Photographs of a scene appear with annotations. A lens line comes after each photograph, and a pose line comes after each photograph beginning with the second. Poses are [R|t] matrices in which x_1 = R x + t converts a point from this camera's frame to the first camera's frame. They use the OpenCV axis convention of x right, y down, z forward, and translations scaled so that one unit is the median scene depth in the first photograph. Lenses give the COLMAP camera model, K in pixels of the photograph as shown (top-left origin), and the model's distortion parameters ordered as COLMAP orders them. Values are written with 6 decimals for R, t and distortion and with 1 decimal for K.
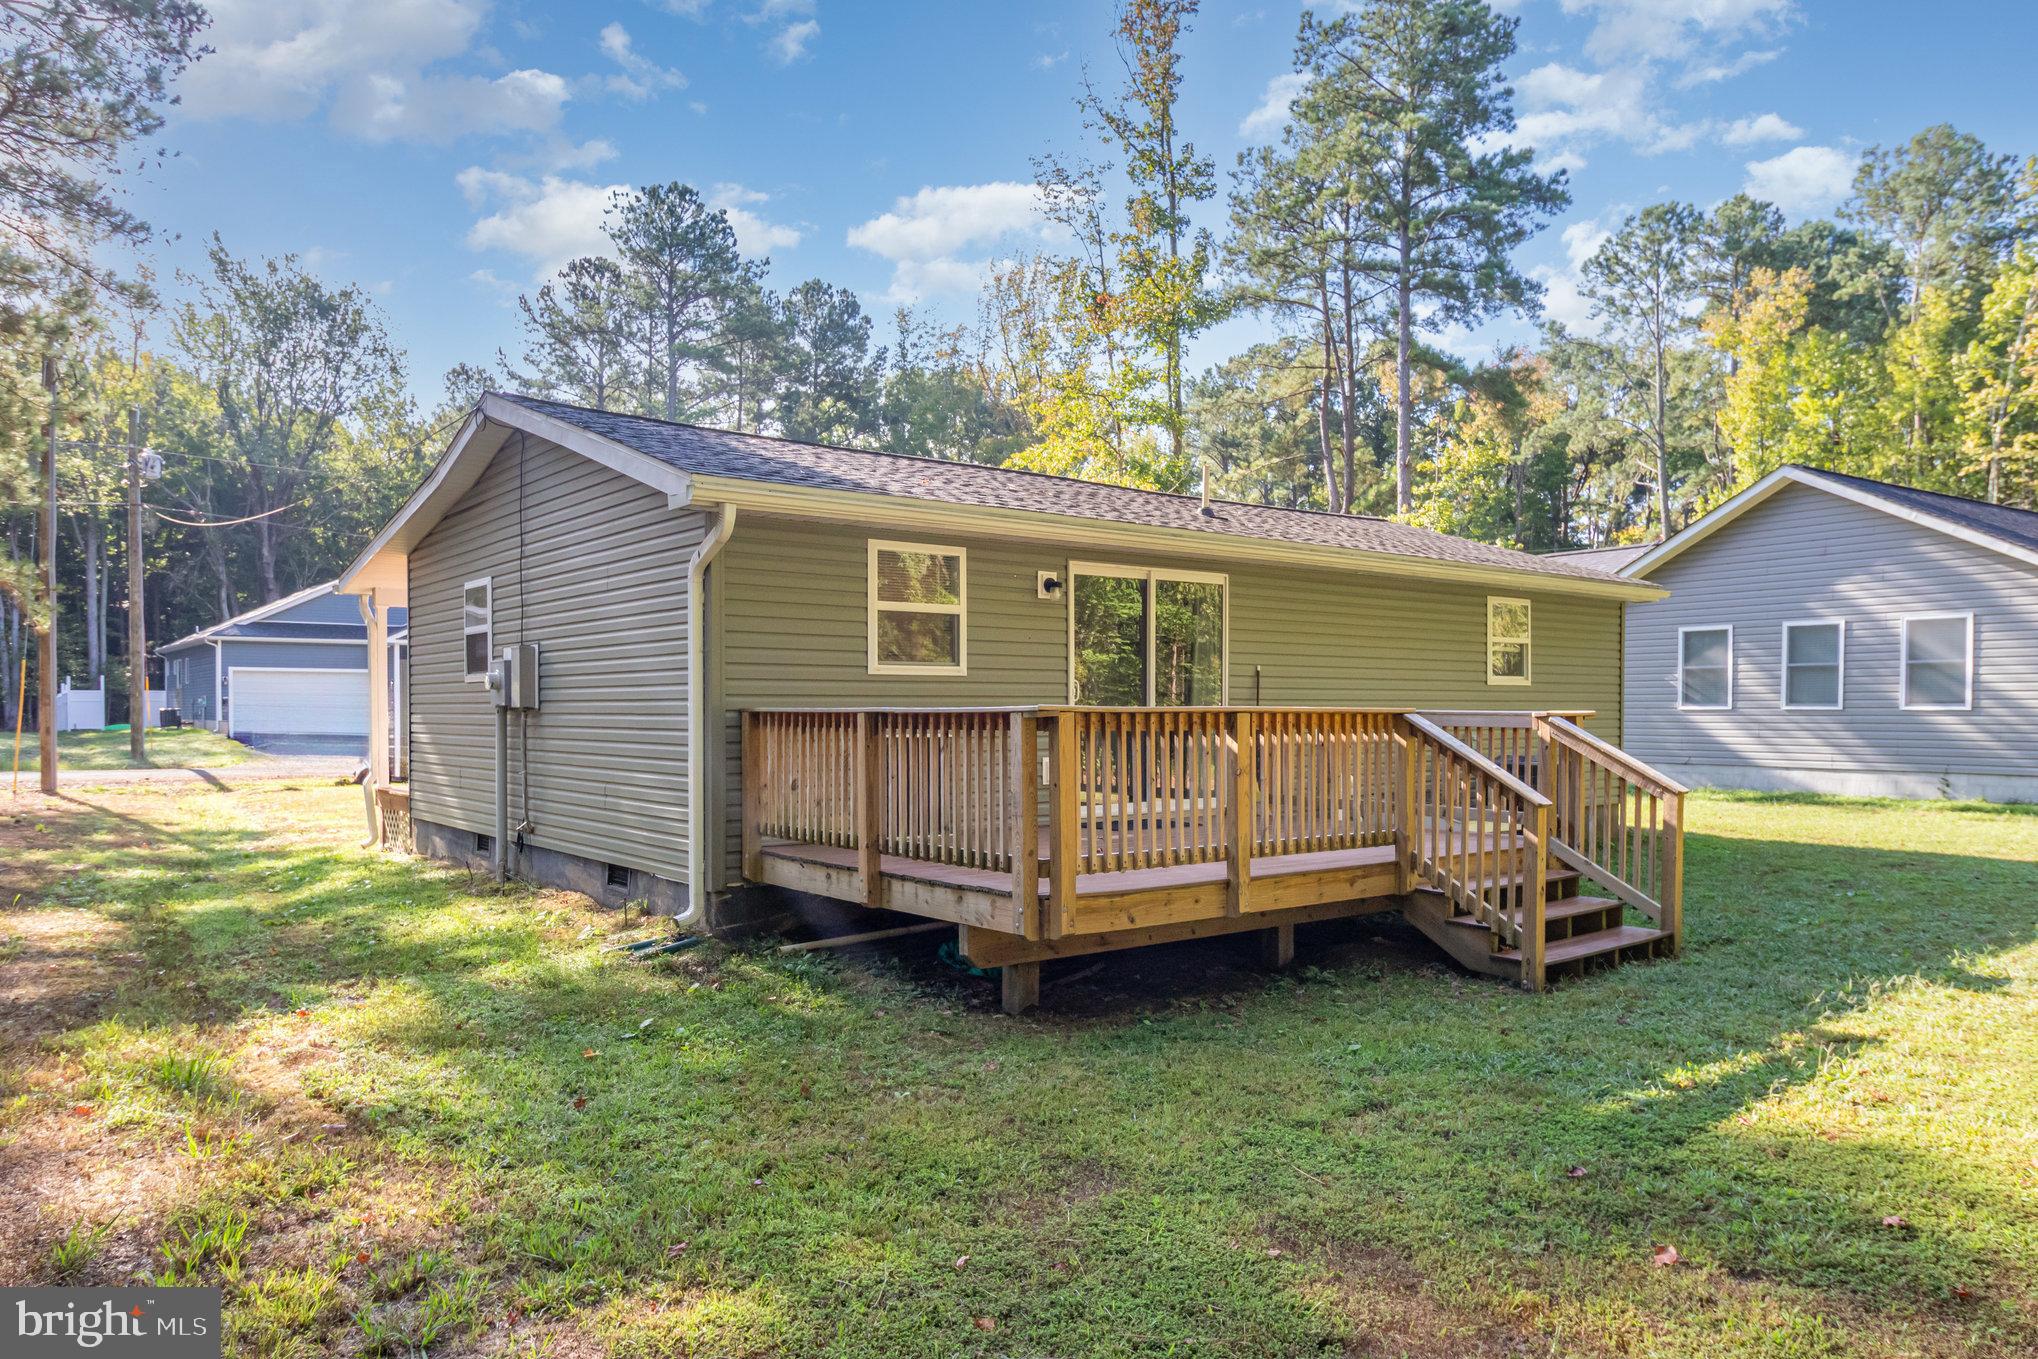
lens RADIAL K [[1357.6, 0, 1019.0], [0, 1357.6, 723.3], [0, 0, 1]] dist [-0.001144, -0.000131]
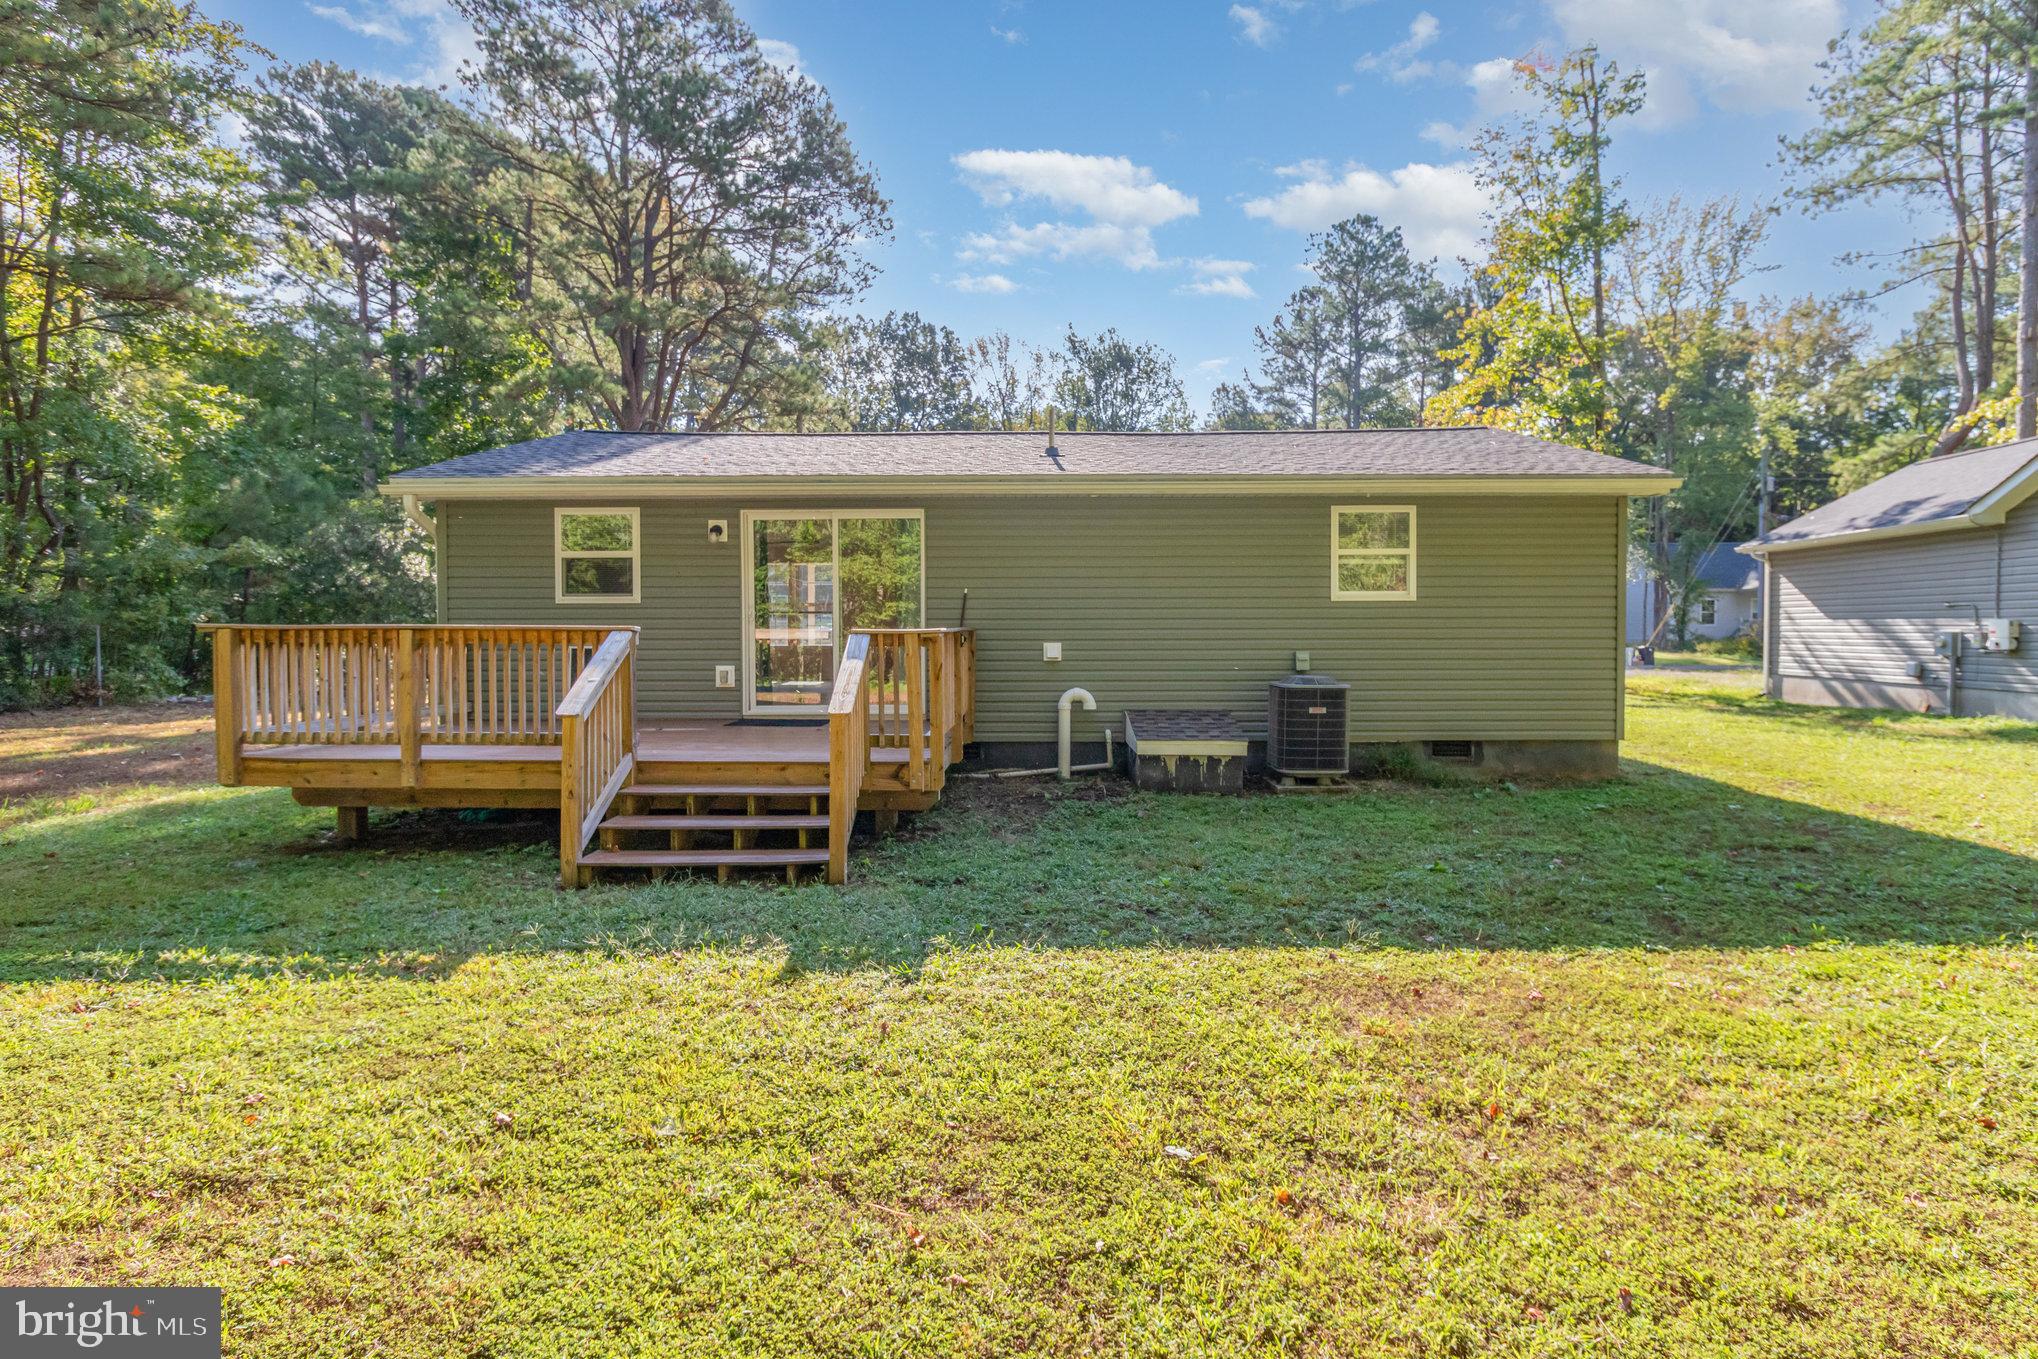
lens RADIAL K [[1027.0, 0, 1020.1], [0, 1027.0, 638.0], [0, 0, 1]] dist [0.000438, 0.000159]
pose [[0.765608, 0.004493, -0.643292, 0.544293], [-0.006539, 0.999978, -0.000797, -0.001370], [0.643274, 0.004817, 0.765621, 0.279394]]
